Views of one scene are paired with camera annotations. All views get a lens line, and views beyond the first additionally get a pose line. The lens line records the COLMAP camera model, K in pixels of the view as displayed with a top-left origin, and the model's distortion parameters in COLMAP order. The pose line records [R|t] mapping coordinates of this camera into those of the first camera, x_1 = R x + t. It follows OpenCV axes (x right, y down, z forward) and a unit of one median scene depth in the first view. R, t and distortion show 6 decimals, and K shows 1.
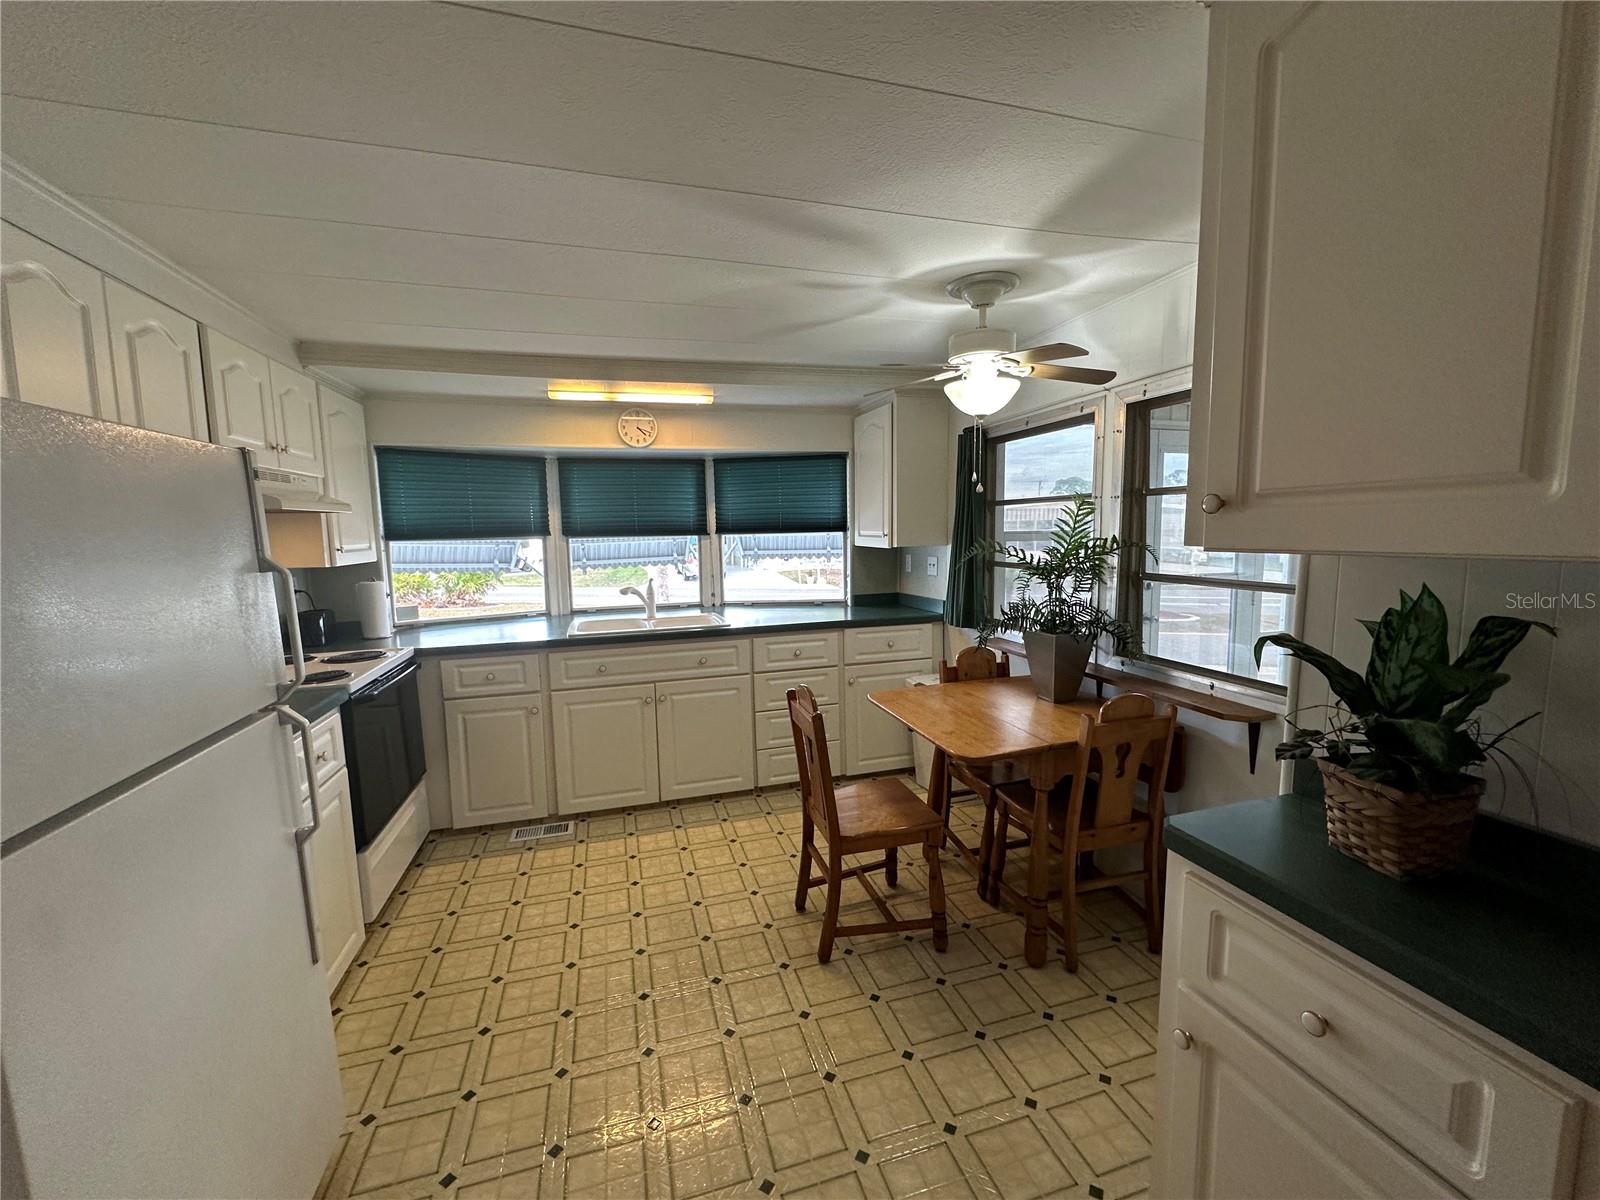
lens RADIAL K [[639.5, 0, 796.8], [0, 639.5, 599.7], [0, 0, 1]] dist [-0.006161, 0.001471]
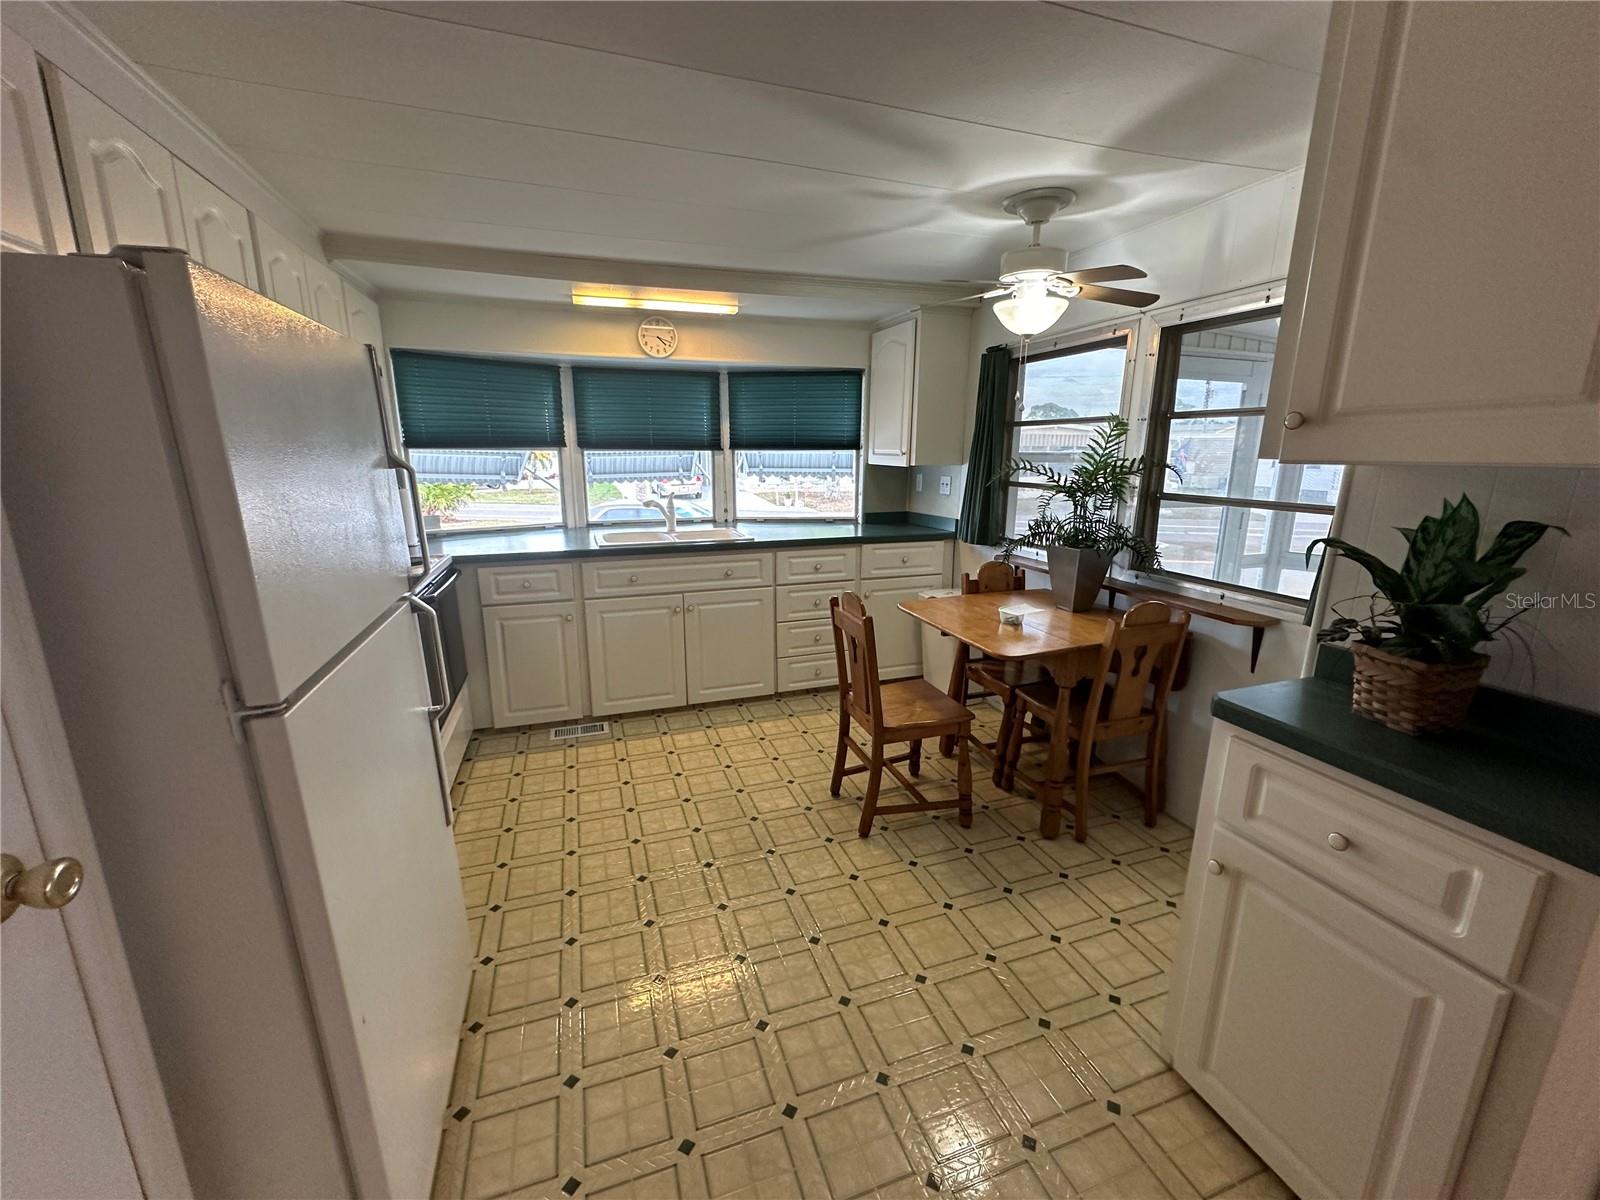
lens RADIAL K [[639.5, 0, 797.0], [0, 639.5, 599.4], [0, 0, 1]] dist [-0.006161, 0.001471]
pose [[0.998758, 0.011152, 0.048560, -0.117665], [-0.016833, 0.992847, 0.118200, 0.019329], [-0.046894, -0.118870, 0.991802, -0.053782]]
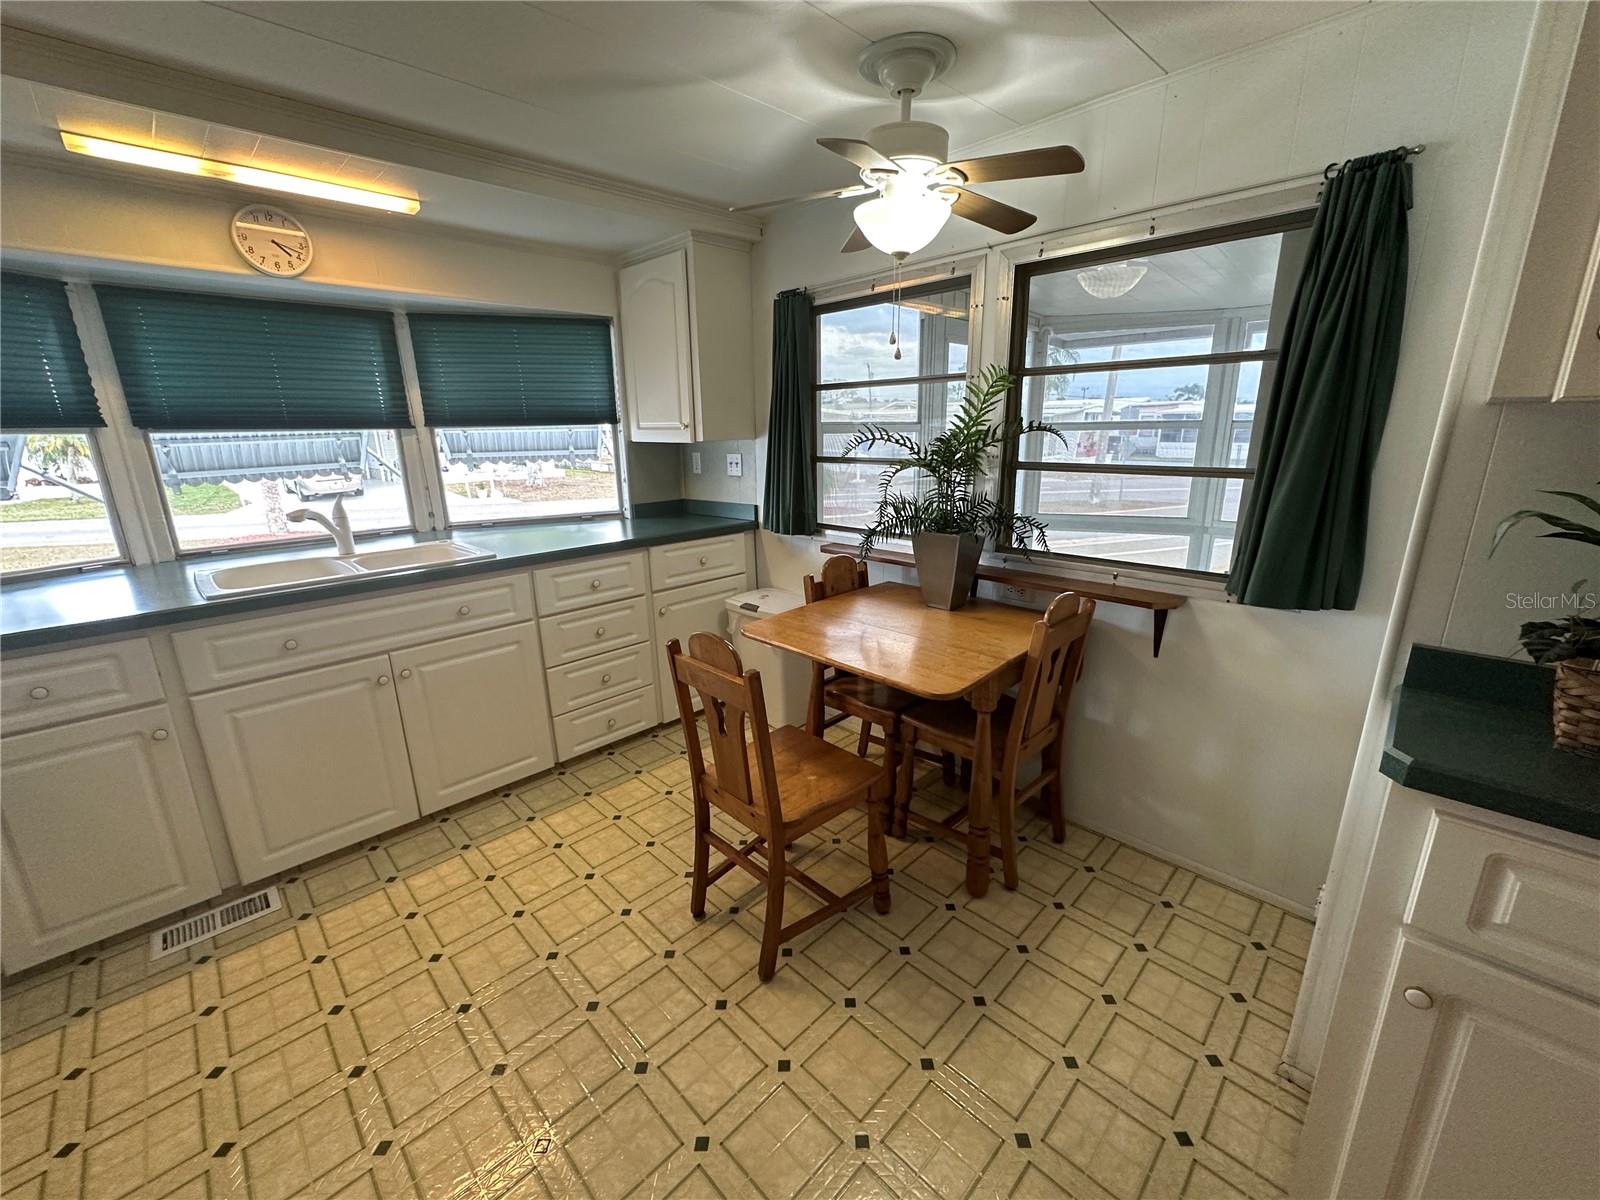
lens RADIAL K [[639.5, 0, 797.0], [0, 639.5, 600.0], [0, 0, 1]] dist [-0.006161, 0.001471]
pose [[0.879428, -0.119738, 0.460727, -0.199507], [0.052872, 0.986429, 0.155441, -0.004967], [-0.473086, -0.112340, 0.873824, 0.311586]]
